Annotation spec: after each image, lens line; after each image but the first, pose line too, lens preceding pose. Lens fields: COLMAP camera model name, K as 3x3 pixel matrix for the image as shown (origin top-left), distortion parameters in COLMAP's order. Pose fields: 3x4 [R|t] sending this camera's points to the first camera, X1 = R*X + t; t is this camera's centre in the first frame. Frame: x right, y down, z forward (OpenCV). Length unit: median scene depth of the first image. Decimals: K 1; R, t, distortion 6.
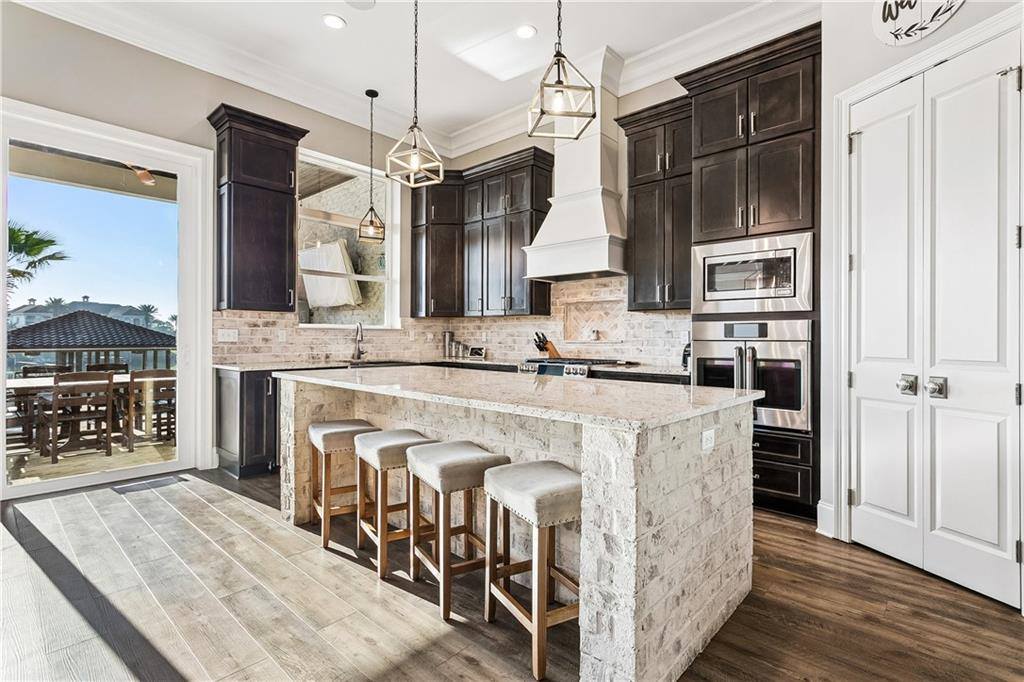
lens RADIAL K [[497.3, 0, 507.2], [0, 497.3, 341.0], [0, 0, 1]] dist [-0.003733, -0.000417]
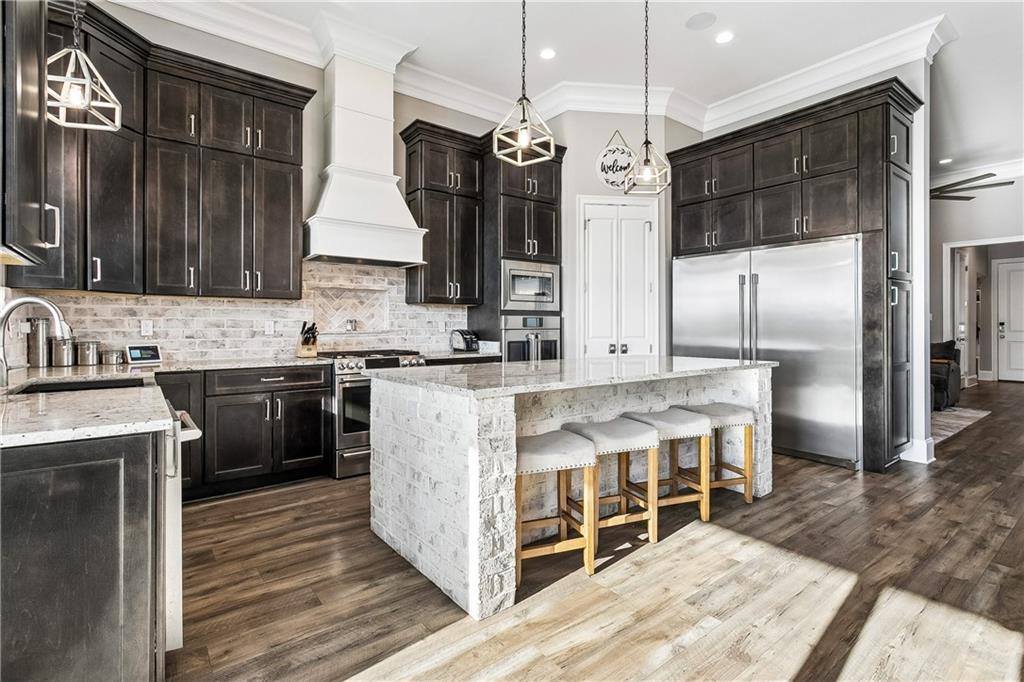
lens RADIAL K [[490.9, 0, 515.5], [0, 490.9, 330.2], [0, 0, 1]] dist [0.008938, 0.000046]
pose [[0.155218, -0.017378, 0.987727, -1.038263], [0.006766, 0.999841, 0.016528, -0.022873], [-0.987857, 0.004118, 0.155311, 0.837446]]
